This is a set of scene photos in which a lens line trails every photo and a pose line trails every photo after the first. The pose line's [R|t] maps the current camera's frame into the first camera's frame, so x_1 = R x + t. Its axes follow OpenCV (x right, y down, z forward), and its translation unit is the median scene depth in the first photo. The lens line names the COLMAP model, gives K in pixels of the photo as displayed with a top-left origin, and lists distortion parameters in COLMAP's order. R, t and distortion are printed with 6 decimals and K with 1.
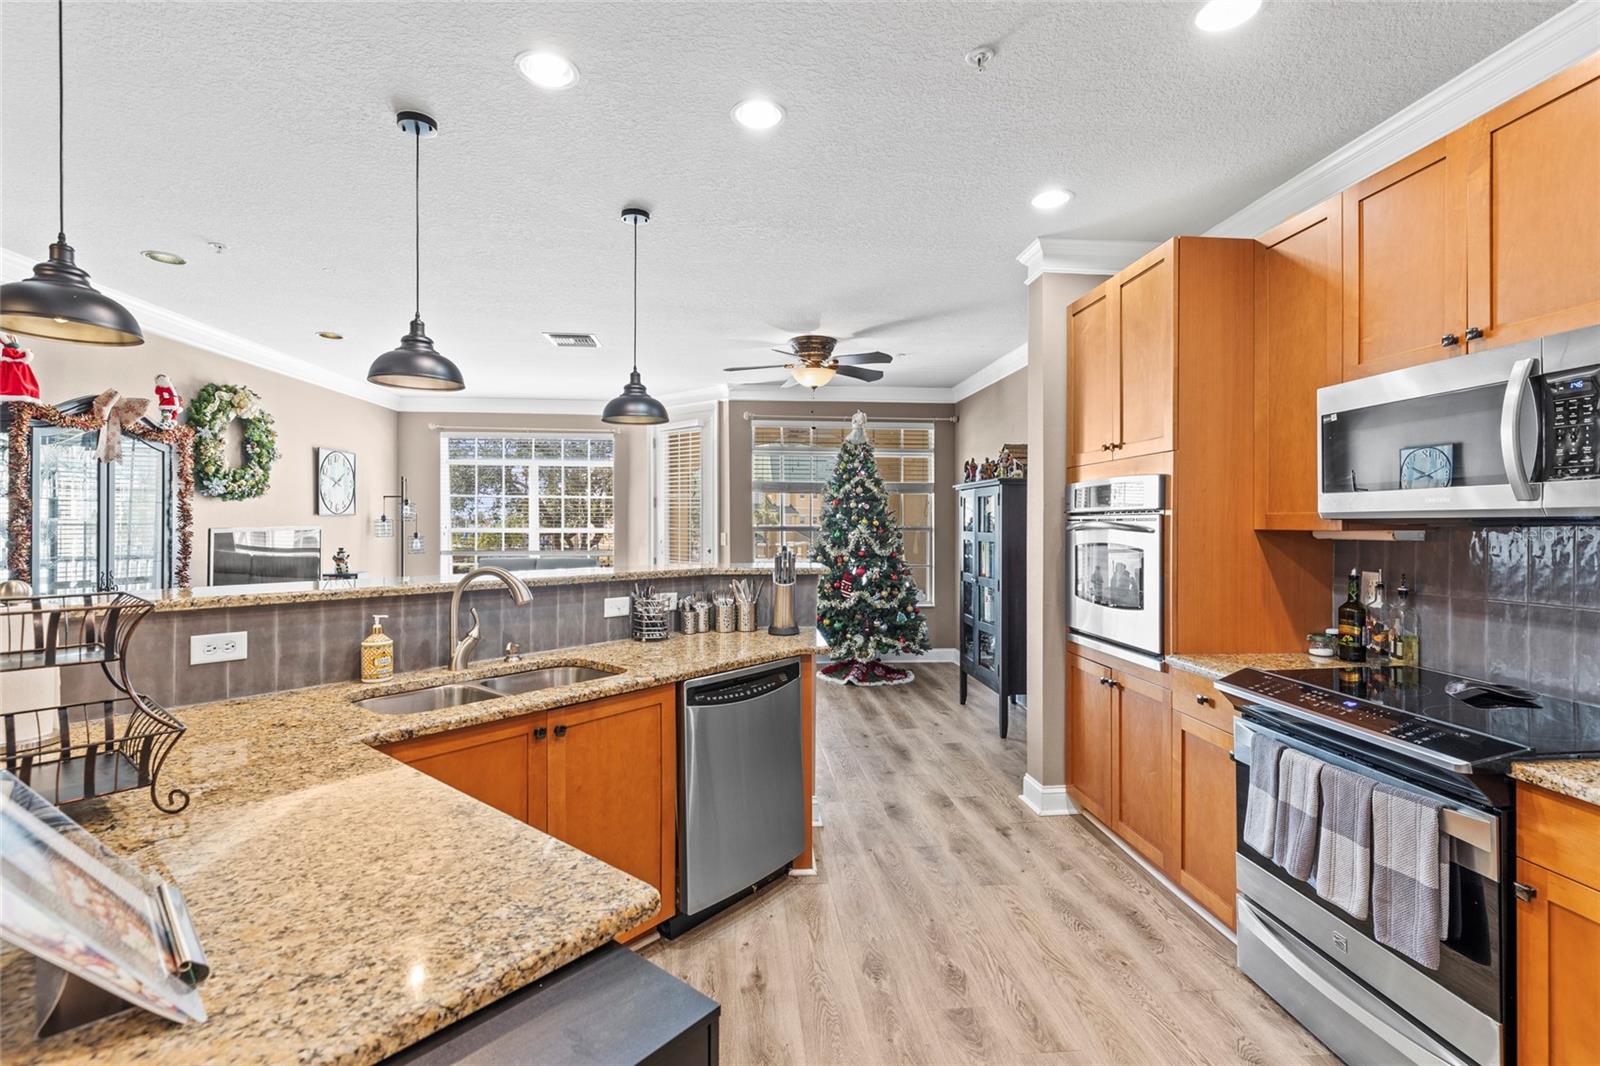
lens RADIAL K [[725.6, 0, 799.1], [0, 725.6, 522.7], [0, 0, 1]] dist [0.003472, -0.000192]
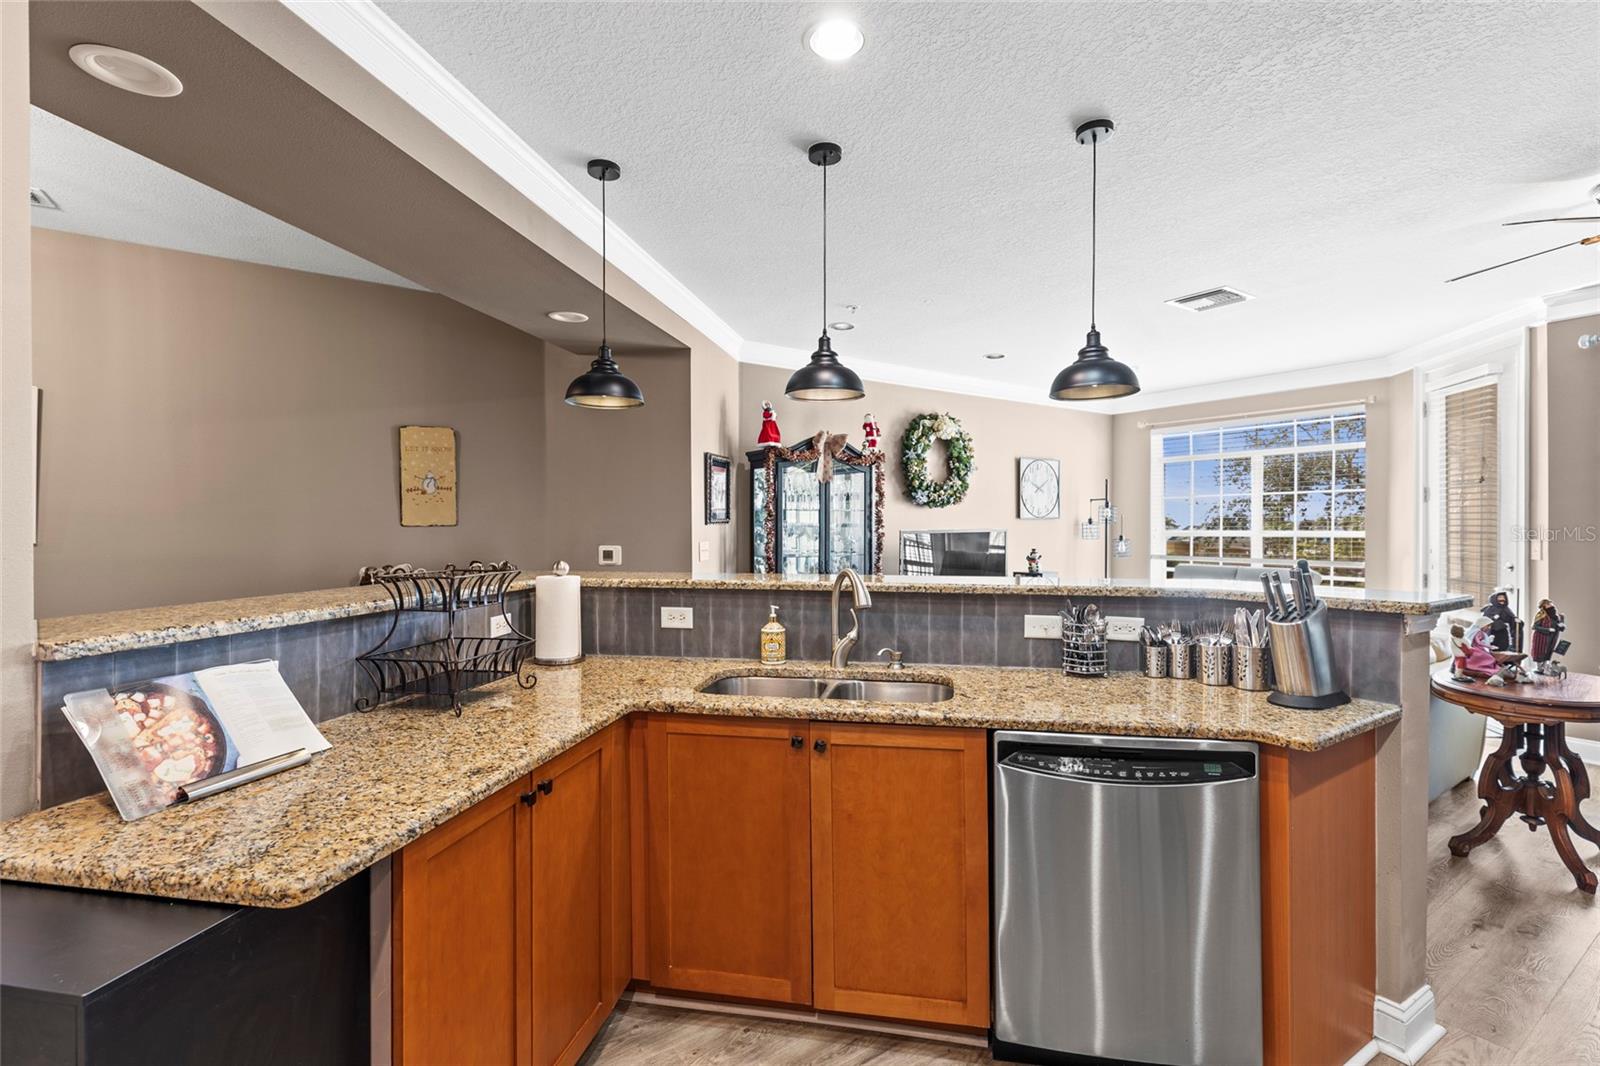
lens RADIAL K [[730.0, 0, 795.2], [0, 730.0, 531.8], [0, 0, 1]] dist [0.003589, 0.000116]
pose [[0.487949, 0.003940, -0.872863, 0.220366], [0.003512, 0.999973, 0.006477, 0.001966], [0.872865, -0.006226, 0.487922, 0.238034]]
